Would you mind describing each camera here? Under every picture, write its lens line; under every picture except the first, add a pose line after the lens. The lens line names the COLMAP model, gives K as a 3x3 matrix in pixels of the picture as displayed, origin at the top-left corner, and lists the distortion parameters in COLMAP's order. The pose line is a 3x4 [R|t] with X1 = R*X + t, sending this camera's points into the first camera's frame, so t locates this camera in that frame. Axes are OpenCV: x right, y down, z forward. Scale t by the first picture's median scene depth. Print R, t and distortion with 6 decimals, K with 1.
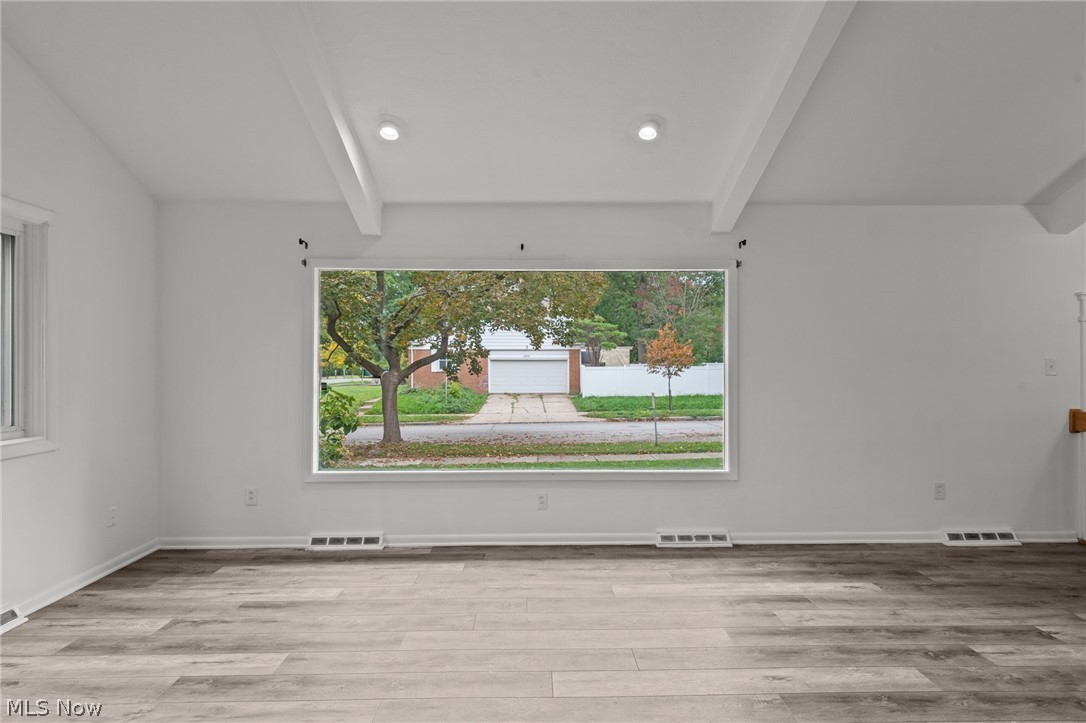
lens RADIAL K [[565.1, 0, 543.0], [0, 565.1, 361.5], [0, 0, 1]] dist [0.002579, 0.000179]
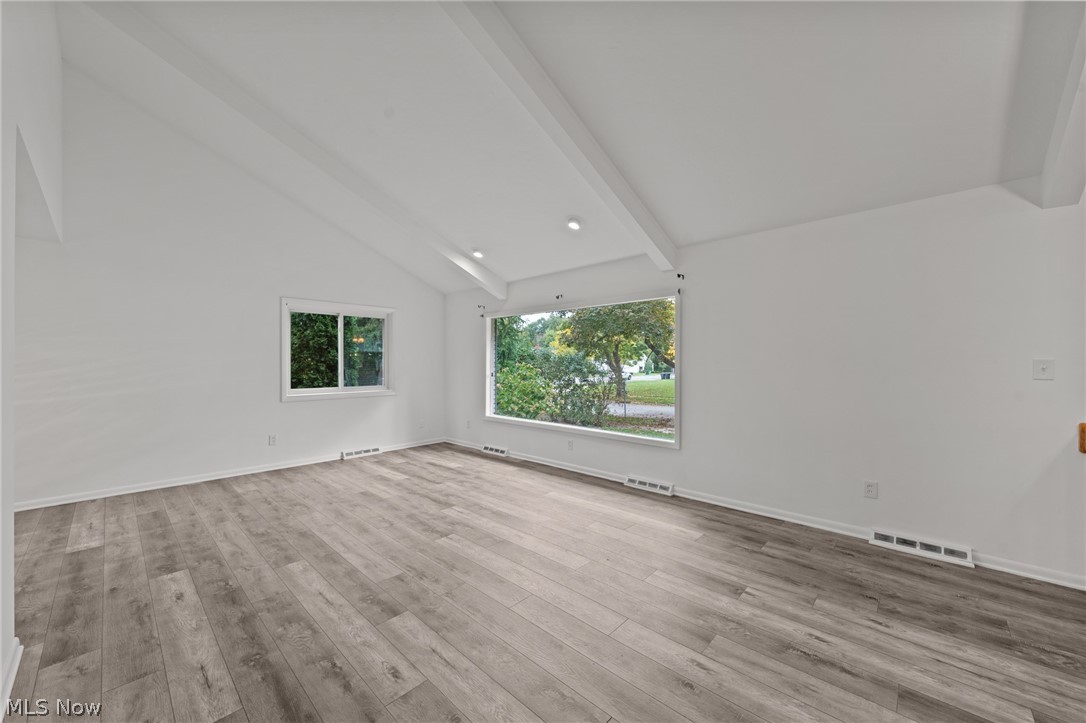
lens RADIAL K [[408.8, 0, 545.1], [0, 408.8, 362.8], [0, 0, 1]] dist [-0.001340, -0.000051]
pose [[0.717992, 0.000828, -0.696051, 0.819622], [0.001764, 0.999994, 0.003009, -0.003303], [0.696049, -0.003388, 0.717986, 0.066132]]
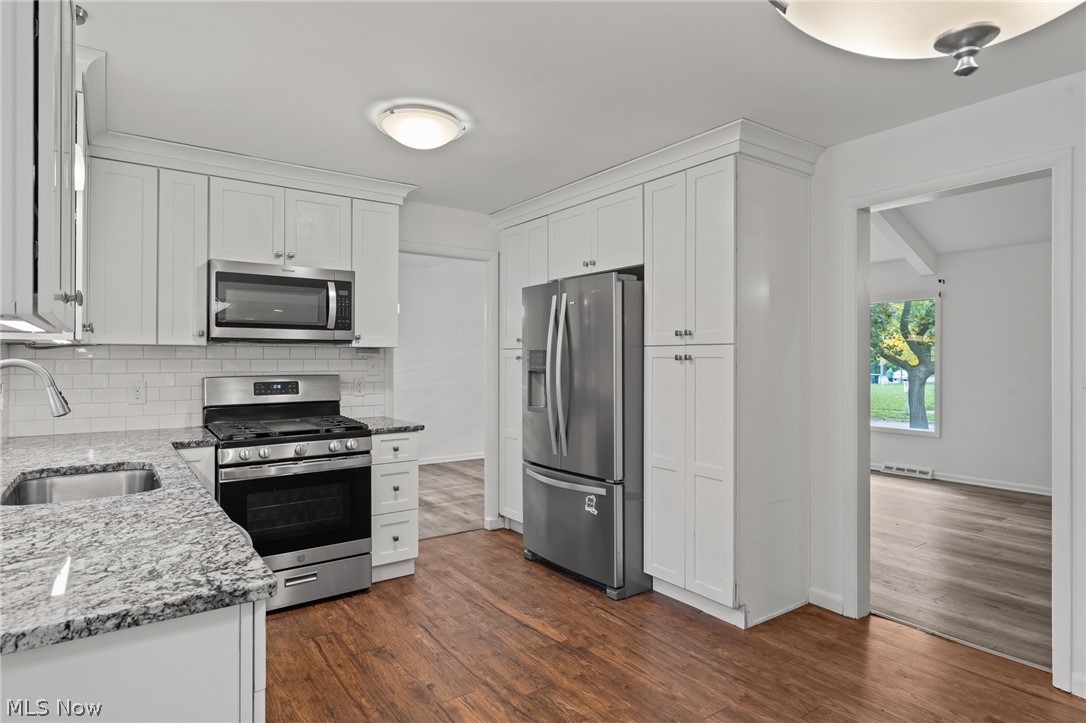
lens RADIAL K [[612.0, 0, 547.0], [0, 612.0, 356.8], [0, 0, 1]] dist [0.002363, 0.000600]
pose [[0.571050, 0.001601, -0.820913, 1.117692], [-0.000589, 0.999999, 0.001541, -0.007913], [0.820915, -0.000396, 0.571051, -0.818105]]
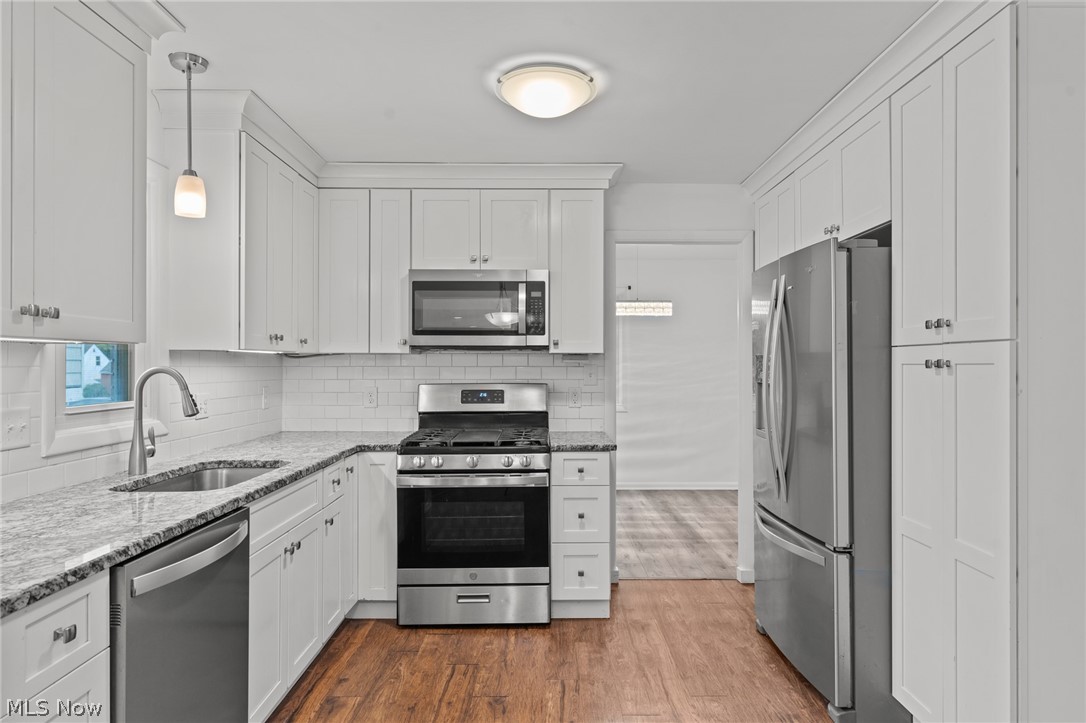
lens RADIAL K [[657.7, 0, 546.6], [0, 657.7, 362.7], [0, 0, 1]] dist [0.003723, -0.000313]
pose [[-0.009408, -0.001699, -0.999954, 1.093003], [0.002401, 0.999996, -0.001722, -0.006628], [0.999953, -0.002417, -0.009404, -0.521921]]
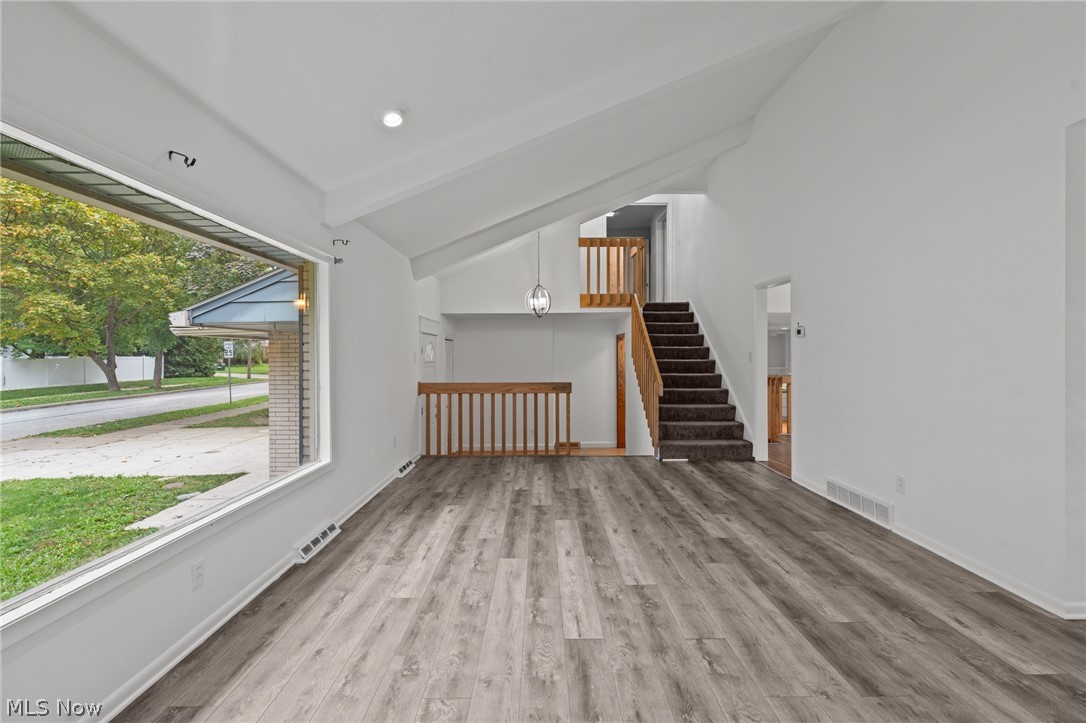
lens RADIAL K [[471.7, 0, 544.3], [0, 471.7, 356.7], [0, 0, 1]] dist [0.000714, -0.000086]
pose [[0.007540, -0.002276, 0.999969, -0.536908], [-0.000226, 0.999997, 0.002278, 0.003367], [-0.999972, -0.000243, 0.007540, 0.624251]]
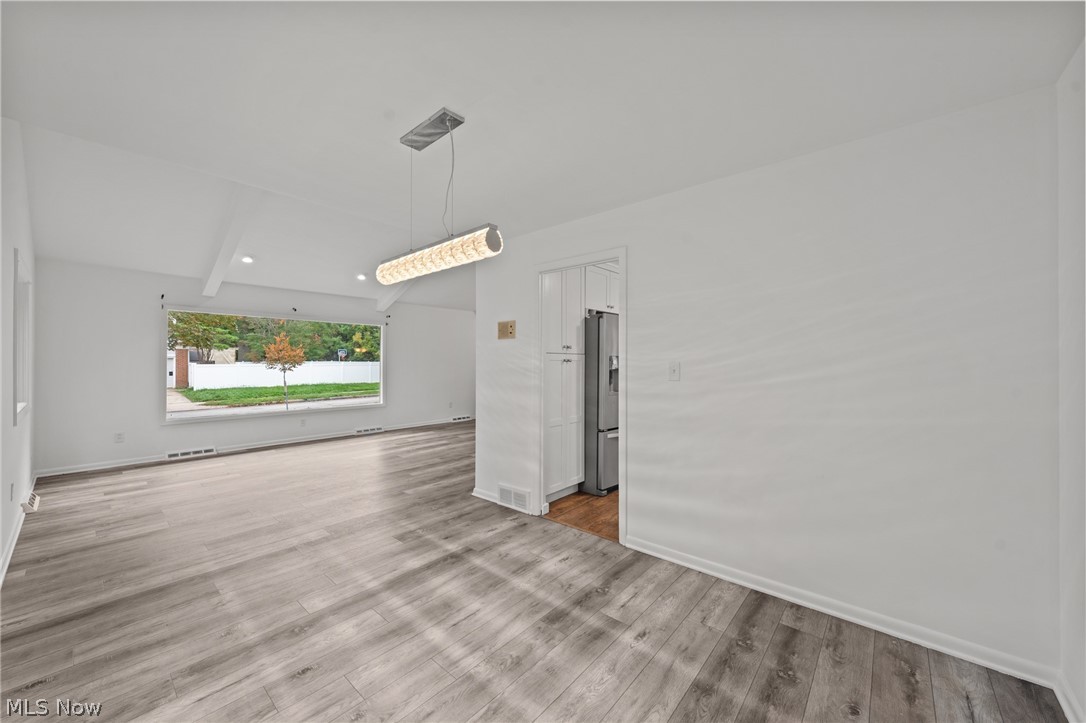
lens RADIAL K [[404.2, 0, 543.5], [0, 404.2, 362.1], [0, 0, 1]] dist [-0.001182, -0.000166]
pose [[0.668816, 0.003648, 0.743419, -0.575708], [-0.006309, 0.999980, 0.000768, -0.001537], [-0.743401, -0.005204, 0.668826, -0.816980]]
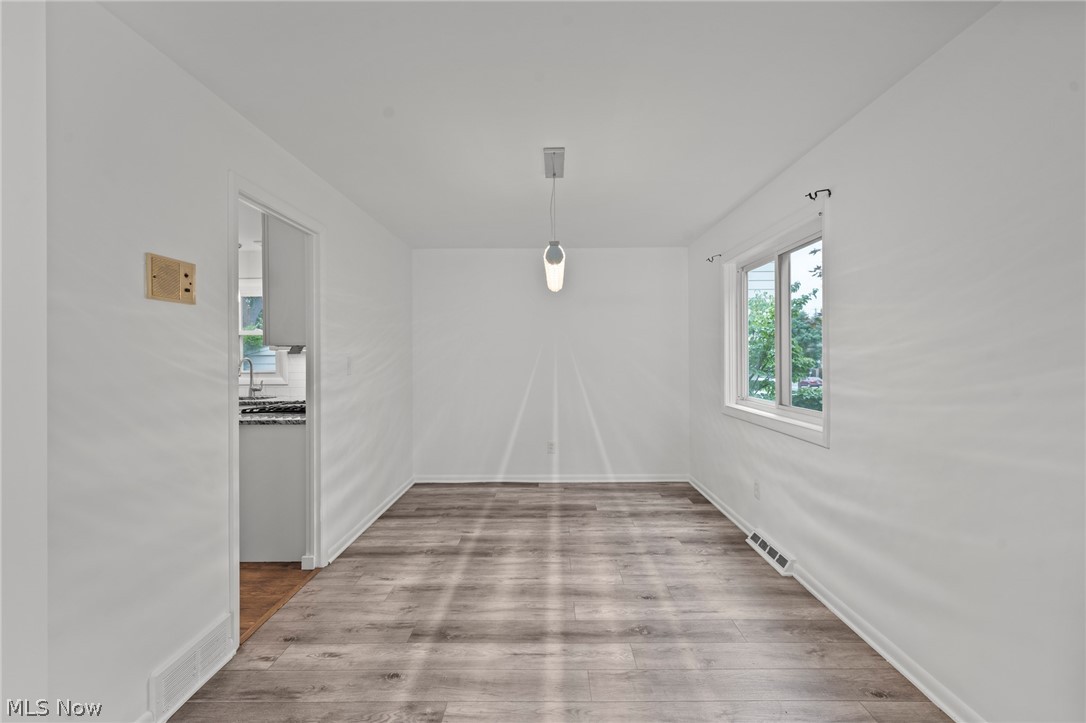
lens RADIAL K [[476.4, 0, 546.6], [0, 476.4, 355.6], [0, 0, 1]] dist [0.001236, 0.000089]
pose [[-0.999700, 0.006963, 0.023473, -0.307078], [0.006811, 0.999955, -0.006541, 0.002077], [-0.023518, -0.006379, -0.999703, 0.309771]]
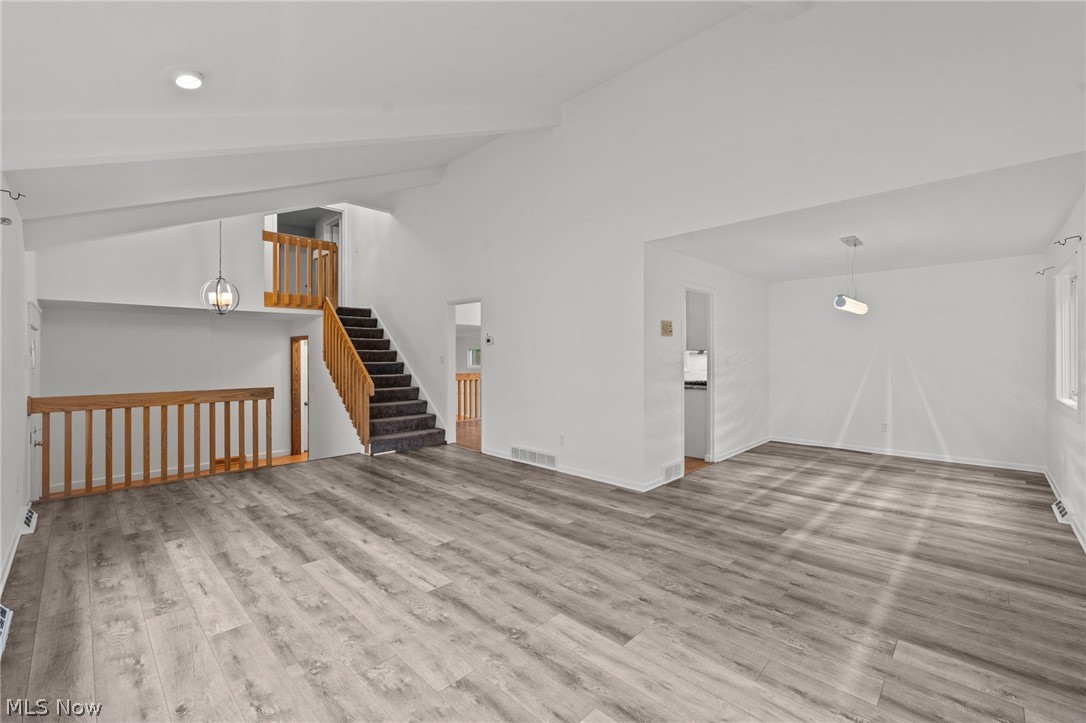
lens RADIAL K [[454.0, 0, 543.5], [0, 454.0, 356.2], [0, 0, 1]] dist [-0.000836, -0.000048]
pose [[-0.705402, 0.003980, 0.708796, -0.558536], [0.001335, 0.999990, -0.004286, 0.003088], [-0.708806, -0.002077, -0.705400, 0.937619]]
